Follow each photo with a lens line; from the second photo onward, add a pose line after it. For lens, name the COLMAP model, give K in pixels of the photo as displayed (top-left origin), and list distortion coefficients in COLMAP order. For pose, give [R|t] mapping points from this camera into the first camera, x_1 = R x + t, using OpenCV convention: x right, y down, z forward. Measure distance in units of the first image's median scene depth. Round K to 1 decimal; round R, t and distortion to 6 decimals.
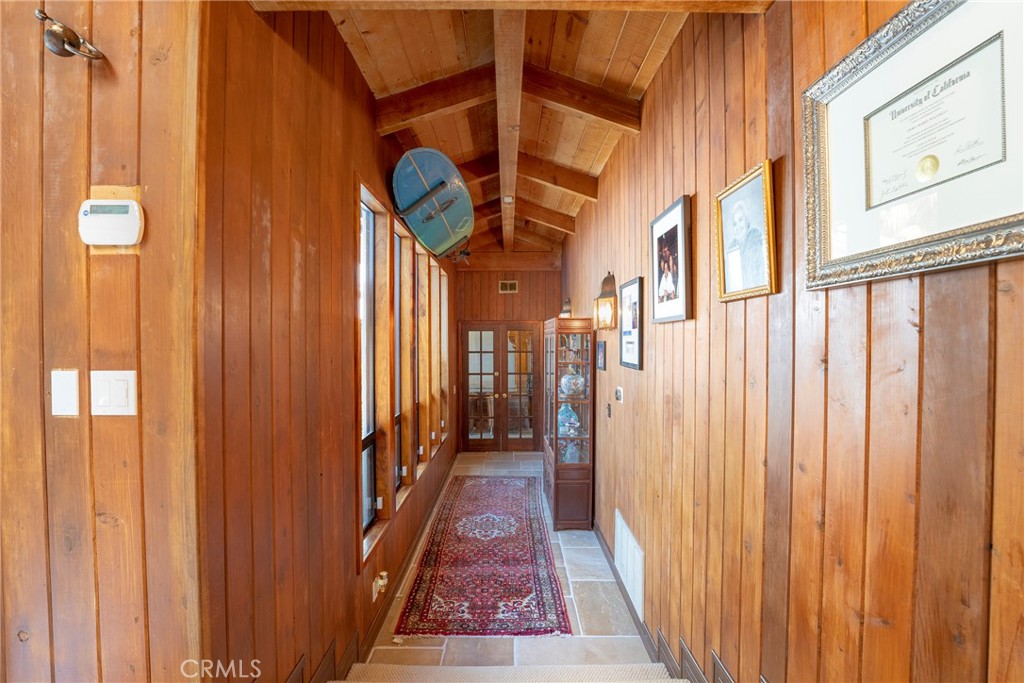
lens RADIAL K [[427.4, 0, 512.0], [0, 427.4, 341.5], [0, 0, 1]] dist [-0.033855, -0.000039]
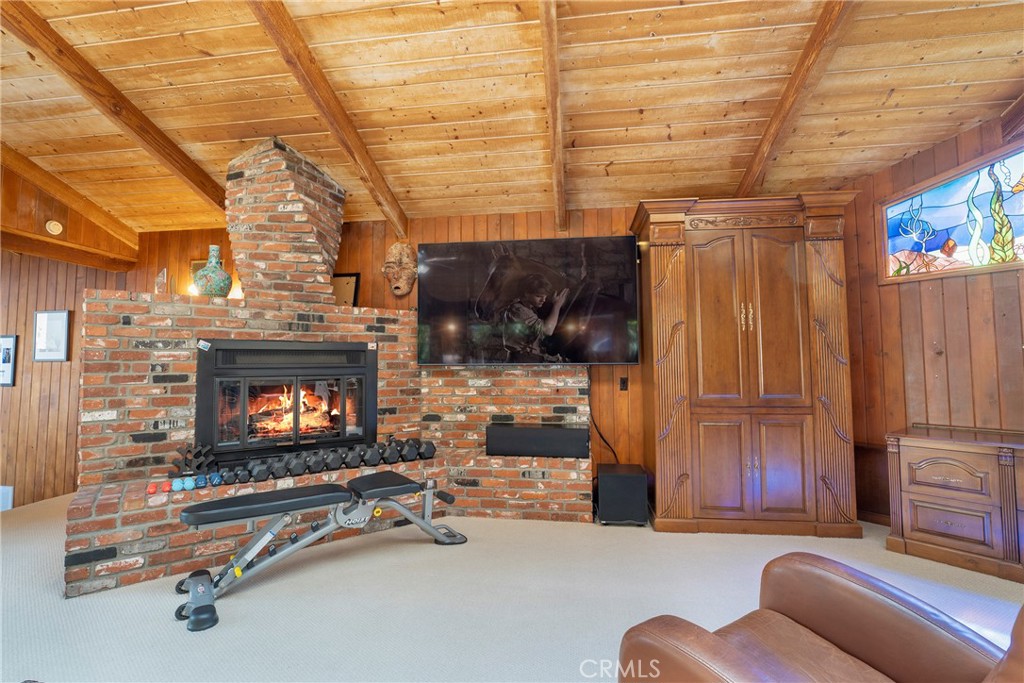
lens RADIAL K [[464.2, 0, 515.0], [0, 464.2, 339.5], [0, 0, 1]] dist [-0.015037, 0.000759]
pose [[0.146877, 0.061791, 0.987223, -1.302866], [0.007891, 0.997942, -0.063636, 0.008474], [-0.989123, 0.017137, 0.146087, -1.393125]]
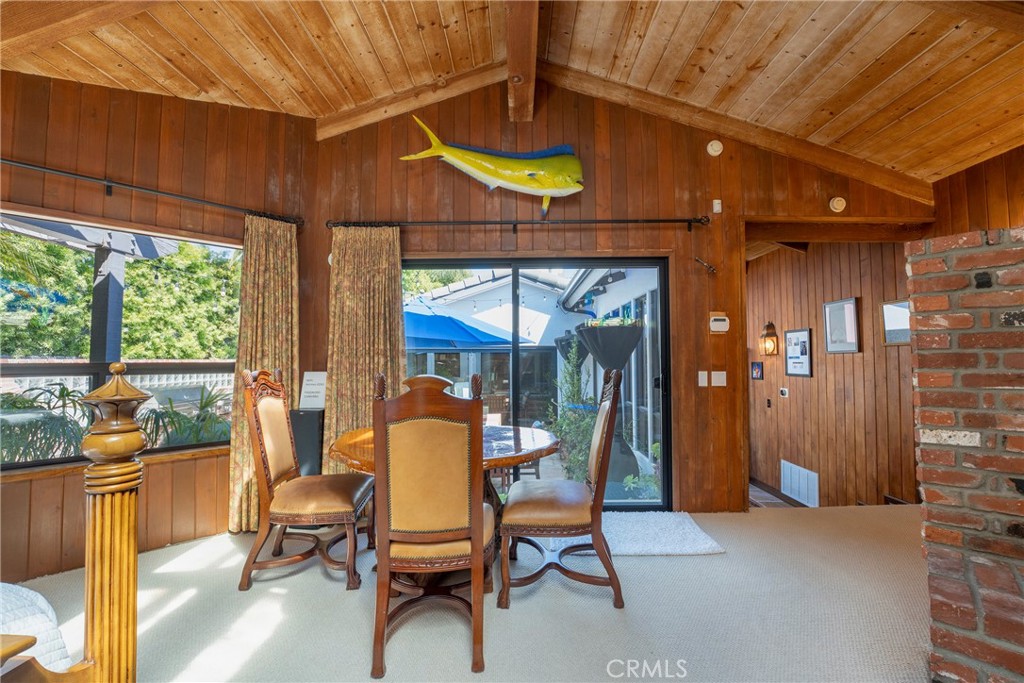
lens RADIAL K [[419.7, 0, 510.2], [0, 419.7, 339.0], [0, 0, 1]] dist [-0.032275, 0.004772]
pose [[0.999854, 0.002247, -0.016912, -1.000570], [-0.003156, 0.998541, -0.053900, 0.000797], [0.016766, 0.053946, 0.998403, -0.868677]]
